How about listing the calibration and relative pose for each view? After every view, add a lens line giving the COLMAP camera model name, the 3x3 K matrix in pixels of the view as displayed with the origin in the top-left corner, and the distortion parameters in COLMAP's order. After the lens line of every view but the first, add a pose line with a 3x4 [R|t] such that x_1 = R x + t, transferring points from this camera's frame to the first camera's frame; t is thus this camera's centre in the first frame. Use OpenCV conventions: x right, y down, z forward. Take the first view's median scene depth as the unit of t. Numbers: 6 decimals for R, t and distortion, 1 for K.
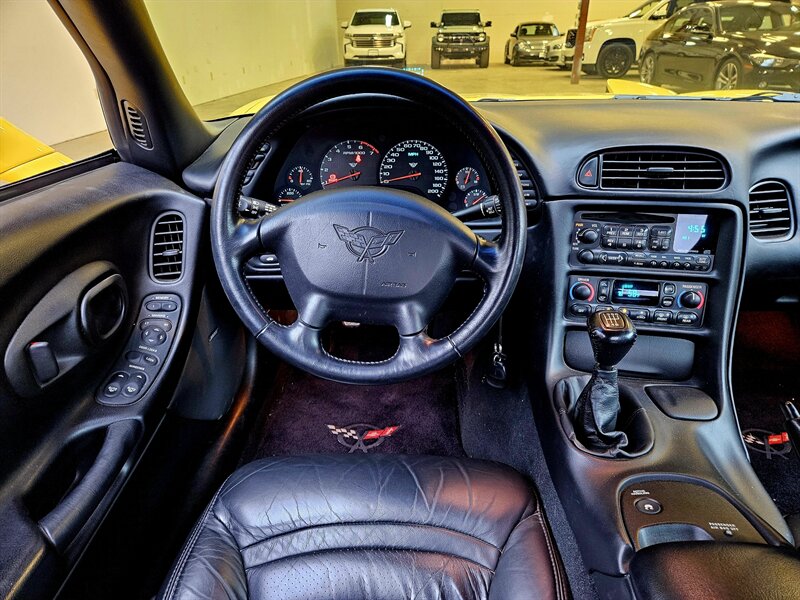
lens RADIAL K [[537.5, 0, 411.3], [0, 537.5, 309.5], [0, 0, 1]] dist [0.054888, -0.049415]
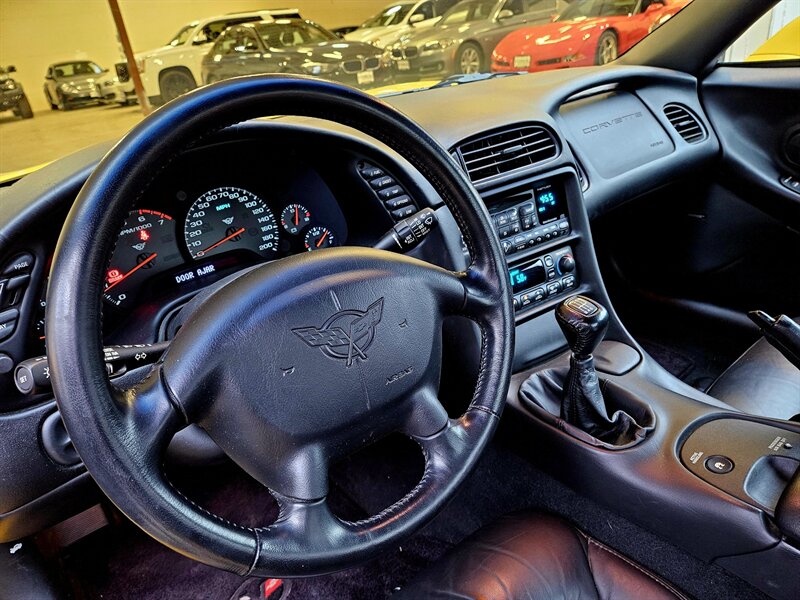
lens RADIAL K [[537.5, 0, 411.3], [0, 537.5, 309.5], [0, 0, 1]] dist [0.054888, -0.049415]
pose [[0.738499, -0.373767, 0.561176, -0.264230], [0.396871, 0.913803, 0.086356, -0.123860], [-0.545081, 0.158941, 0.823179, 0.286146]]
